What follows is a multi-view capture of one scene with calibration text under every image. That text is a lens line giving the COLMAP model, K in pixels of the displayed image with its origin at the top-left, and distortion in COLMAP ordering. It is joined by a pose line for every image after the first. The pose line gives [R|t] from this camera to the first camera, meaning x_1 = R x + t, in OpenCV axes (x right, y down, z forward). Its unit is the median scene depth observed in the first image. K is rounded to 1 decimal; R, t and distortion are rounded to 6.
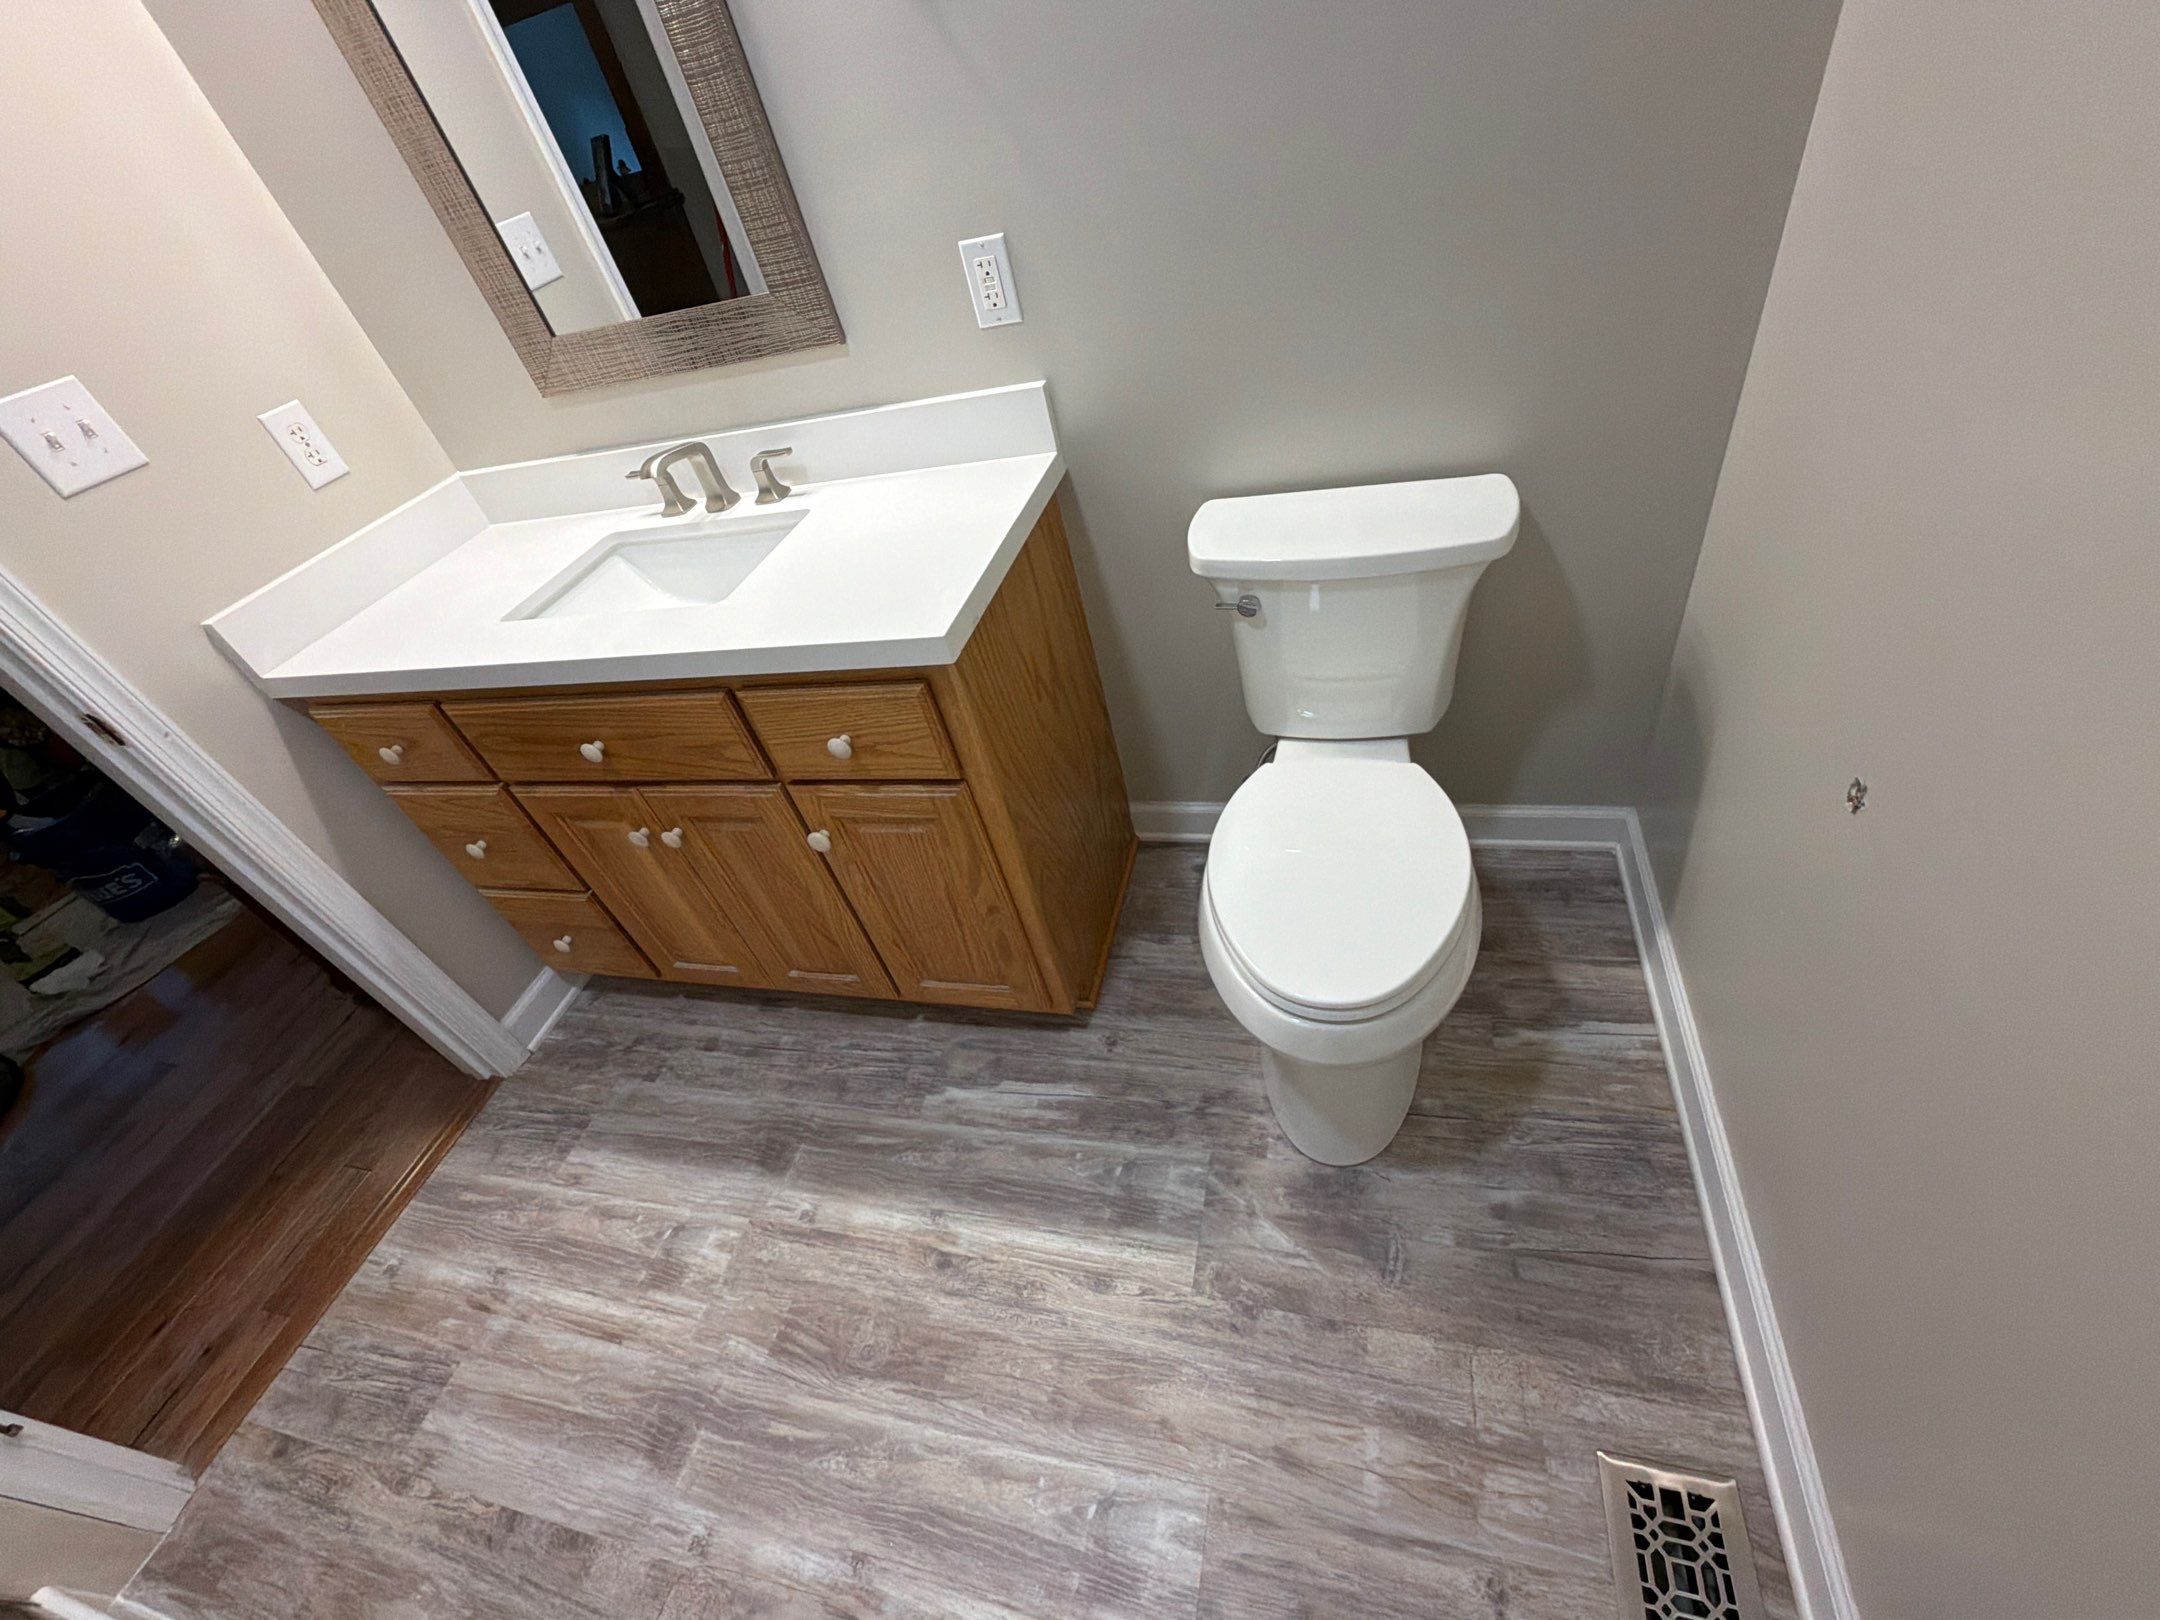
lens RADIAL K [[898.7, 0, 1076.0], [0, 898.7, 812.6], [0, 0, 1]] dist [0.000106, -0.001380]
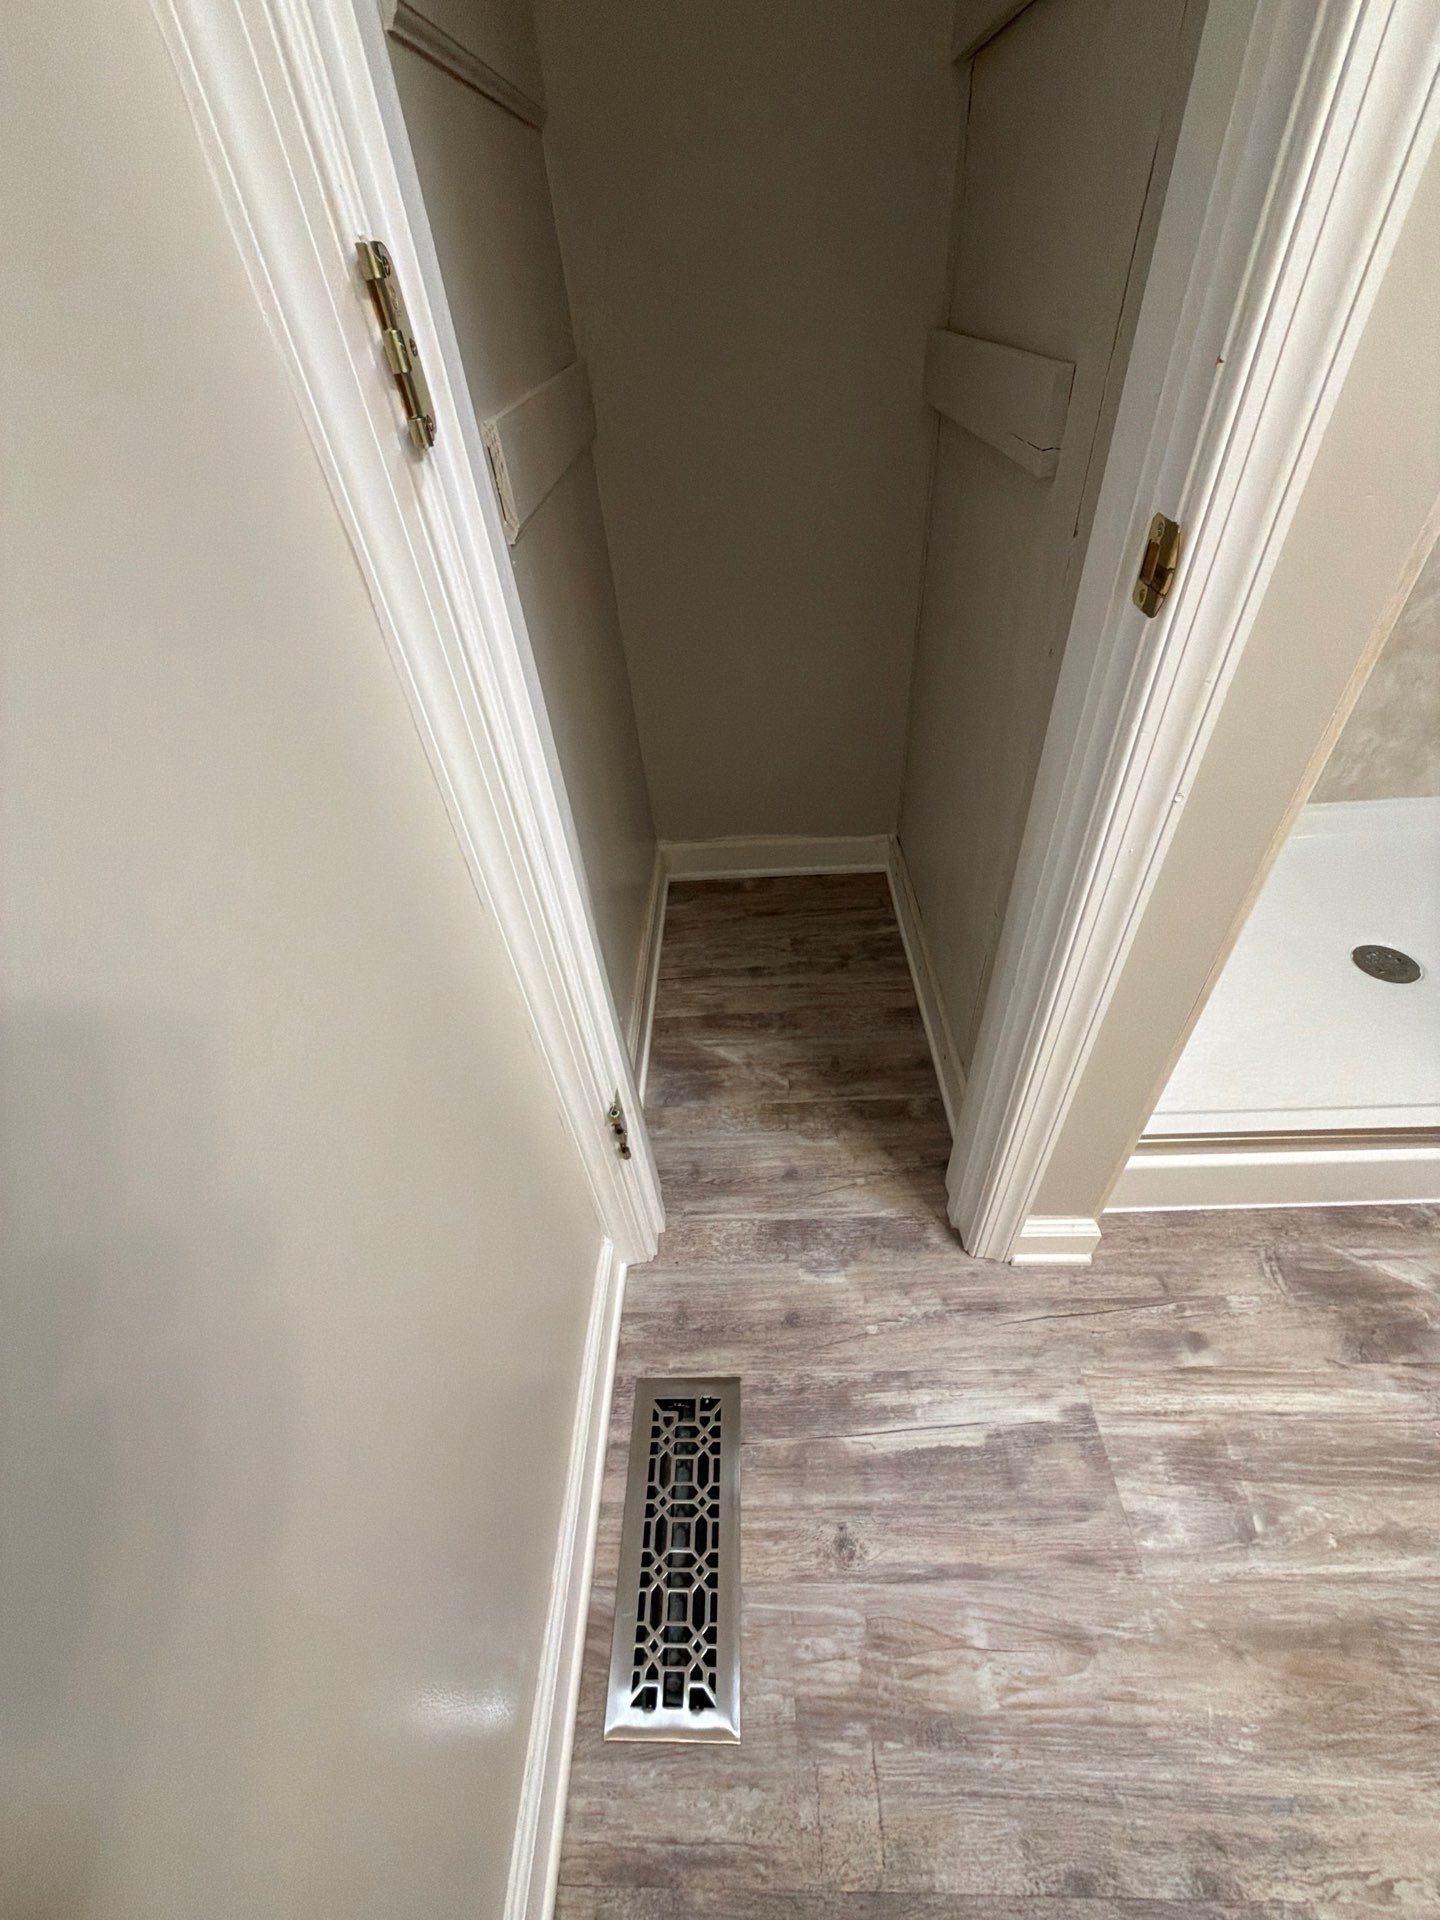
lens RADIAL K [[764.7, 0, 726.2], [0, 764.7, 953.1], [0, 0, 1]] dist [-0.000339, -0.000044]
pose [[-0.932657, 0.359804, 0.026297, 0.250615], [0.060038, 0.082923, 0.994746, -0.056054], [0.355733, 0.929336, -0.098940, 0.307198]]
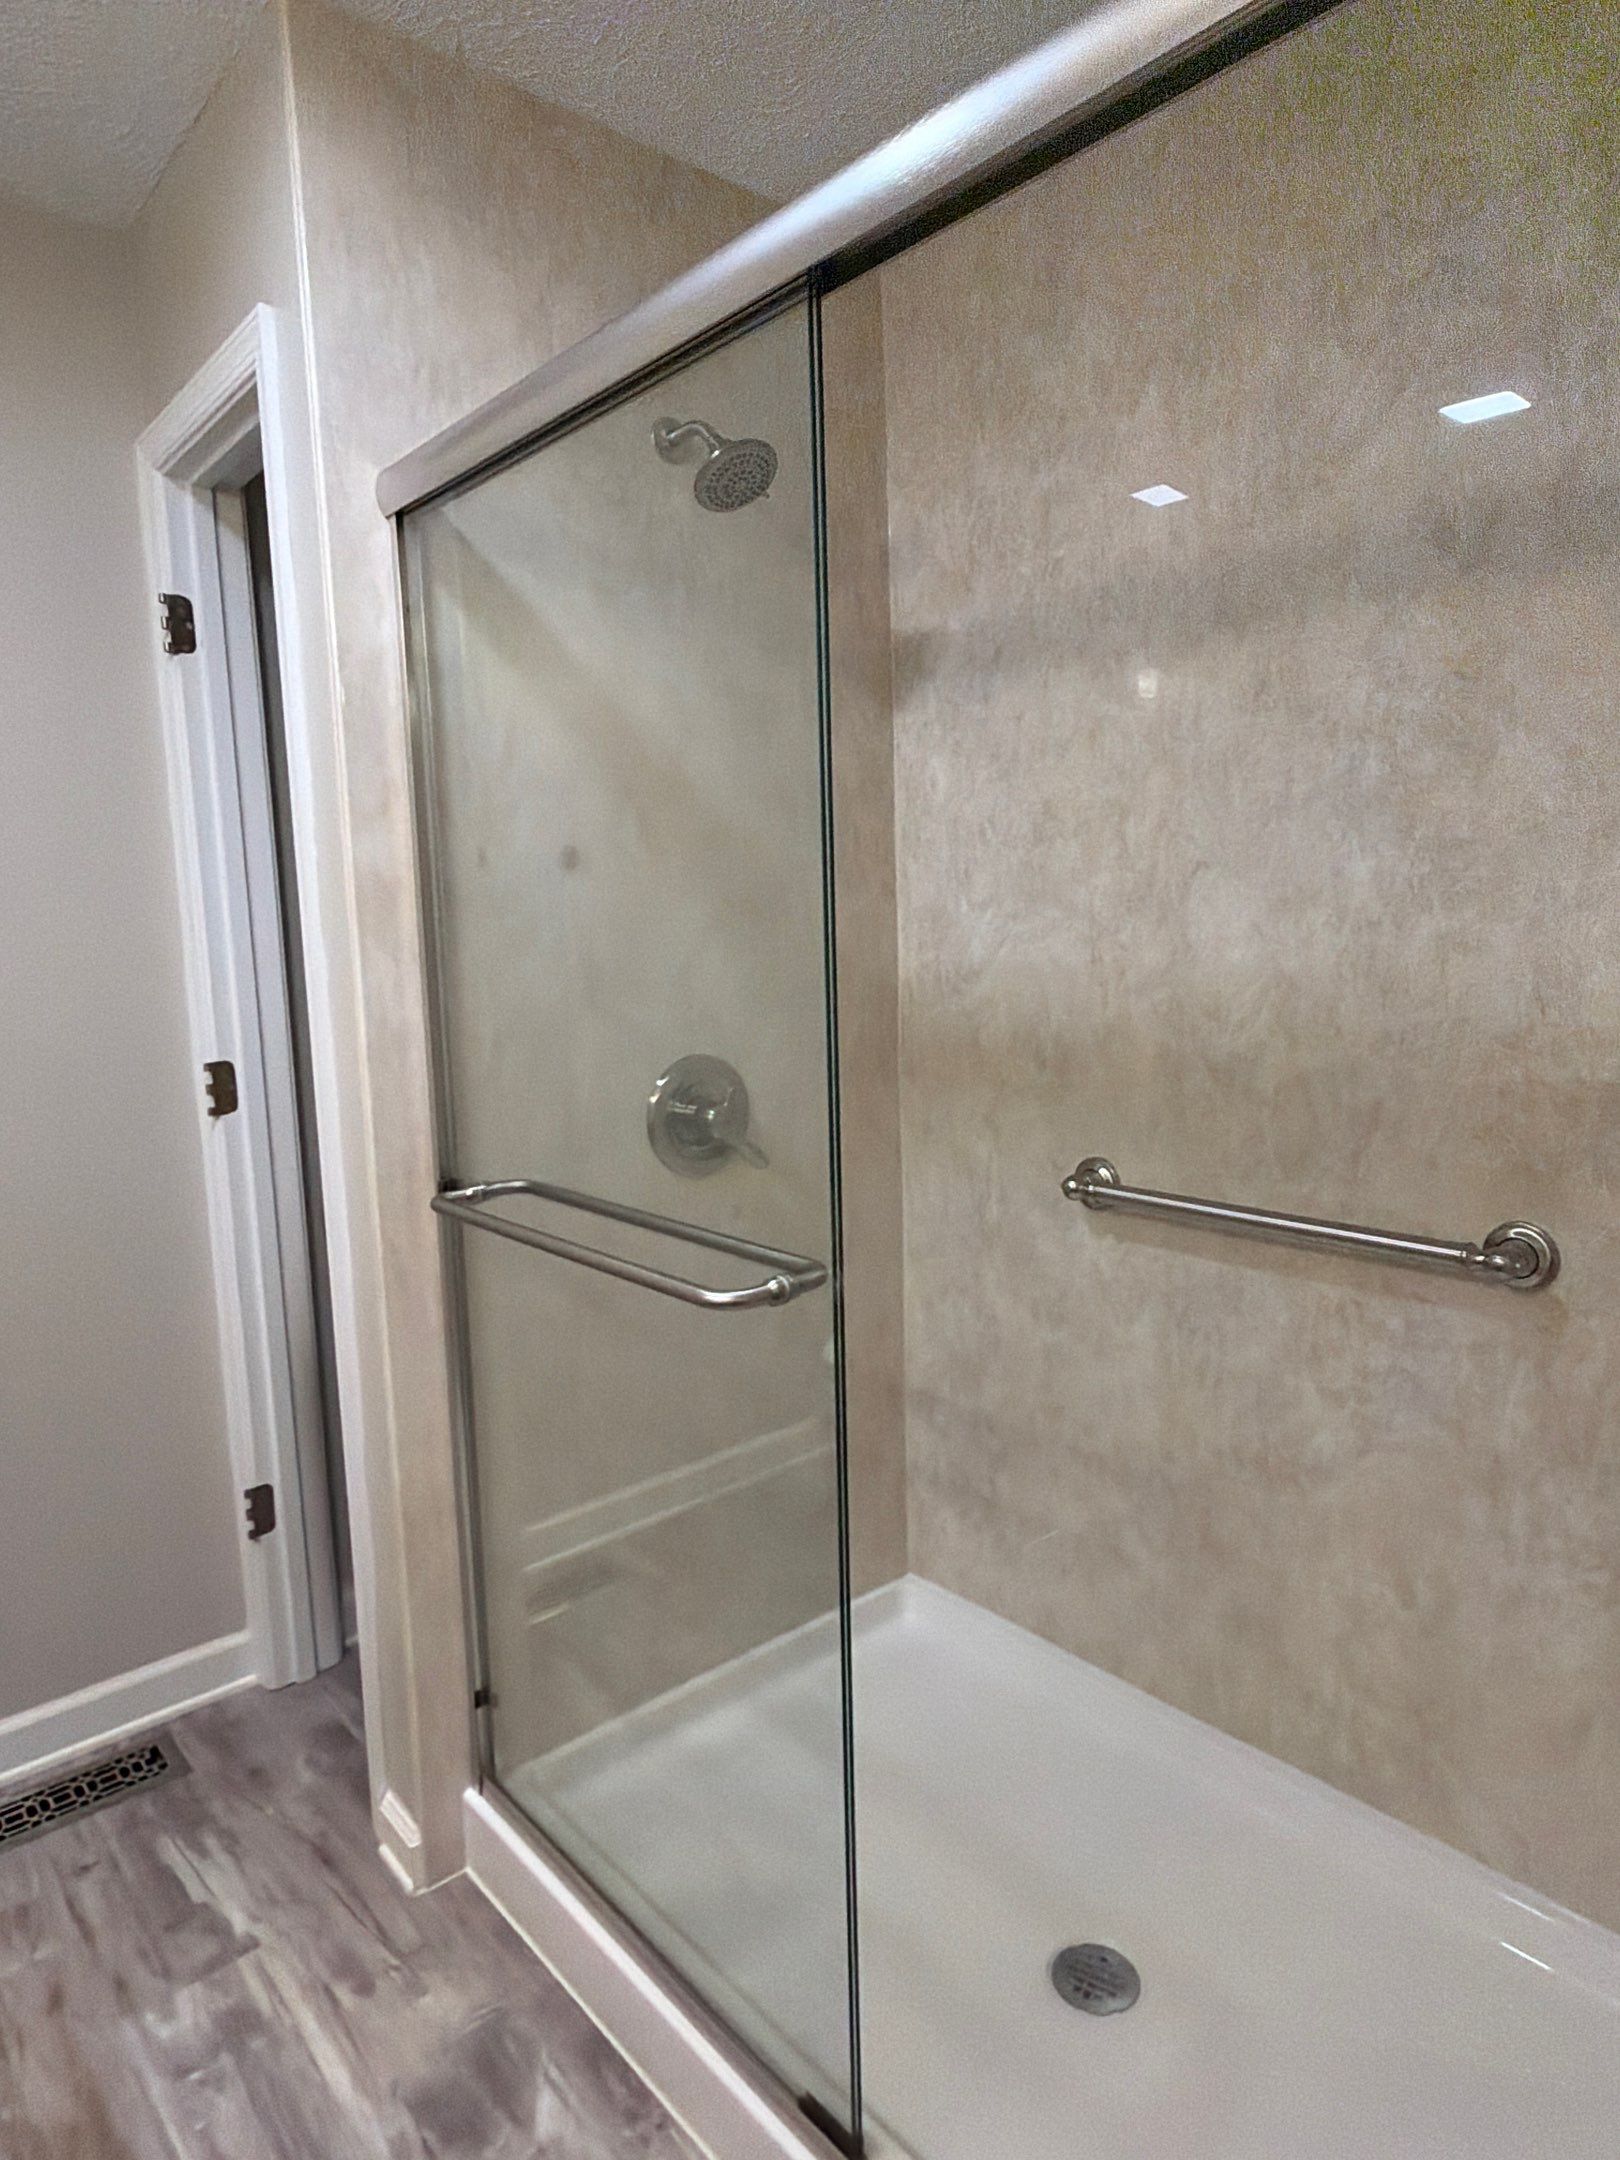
lens RADIAL K [[1277.1, 0, 819.7], [0, 1277.1, 1081.1], [0, 0, 1]] dist [-0.002147, 0.001302]
pose [[-0.798464, 0.157263, 0.581140, -1.251592], [0.527389, 0.648275, 0.549182, -0.247415], [-0.290373, 0.744989, -0.600563, 0.725972]]
